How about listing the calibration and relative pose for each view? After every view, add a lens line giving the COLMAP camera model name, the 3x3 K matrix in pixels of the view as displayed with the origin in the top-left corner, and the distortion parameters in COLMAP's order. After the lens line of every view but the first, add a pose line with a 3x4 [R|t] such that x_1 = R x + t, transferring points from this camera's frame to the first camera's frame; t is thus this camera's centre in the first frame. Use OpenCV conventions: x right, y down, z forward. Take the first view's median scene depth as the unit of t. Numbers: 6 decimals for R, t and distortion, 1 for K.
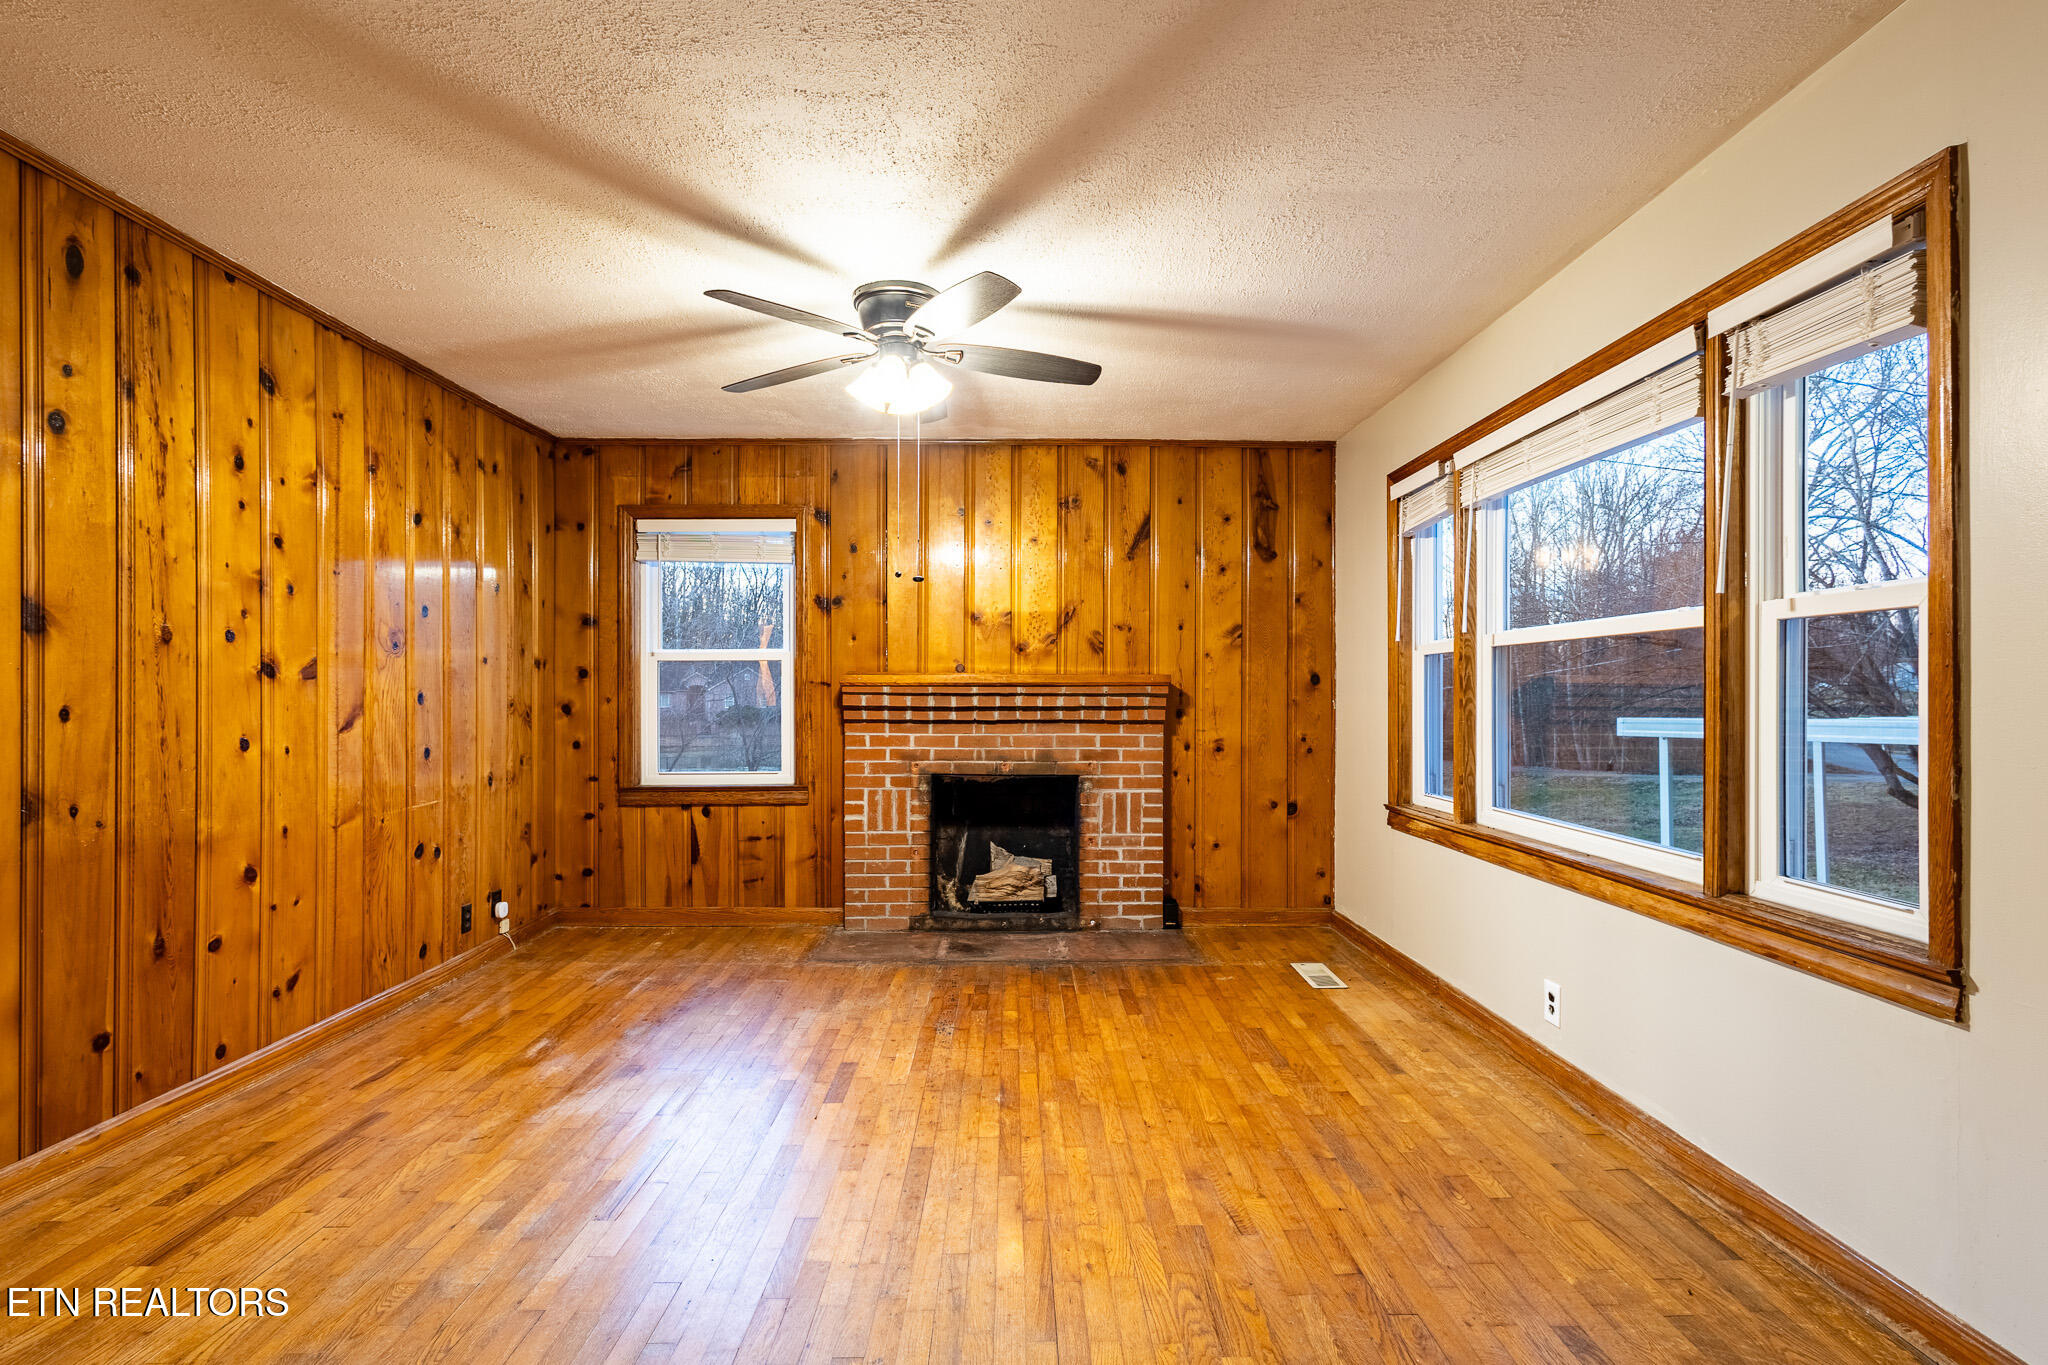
lens RADIAL K [[956.4, 0, 1010.3], [0, 956.4, 693.5], [0, 0, 1]] dist [0.007308, -0.000600]
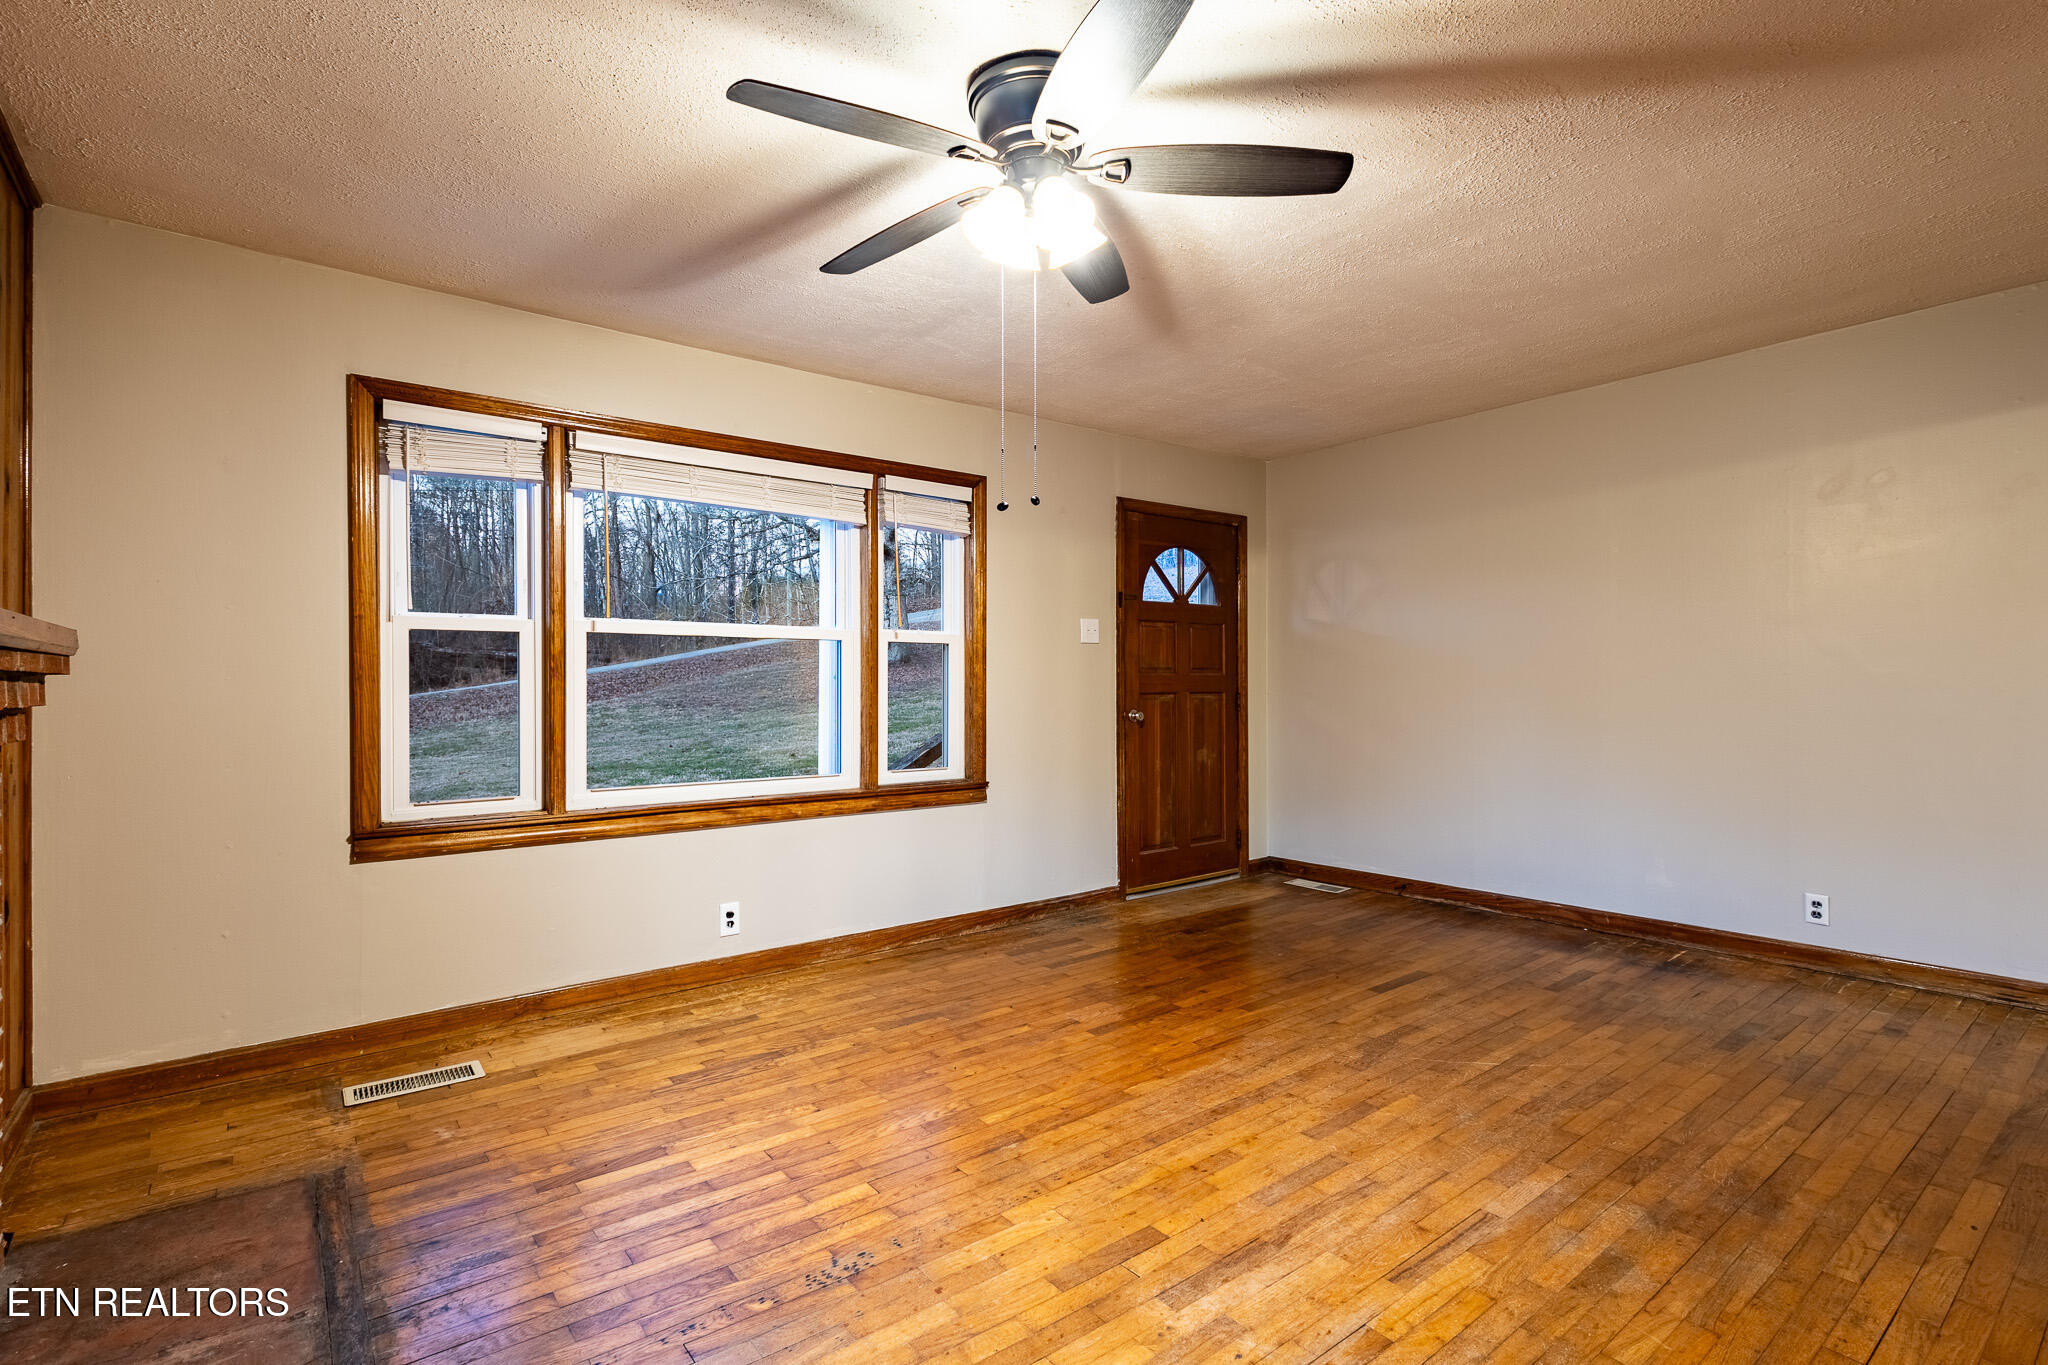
lens RADIAL K [[960.8, 0, 986.3], [0, 960.8, 685.9], [0, 0, 1]] dist [0.004417, -0.000315]
pose [[-0.603581, -0.001123, 0.797301, -0.490151], [0.001488, 0.999996, 0.002535, 0.005169], [-0.797300, 0.002717, -0.603577, 1.098723]]
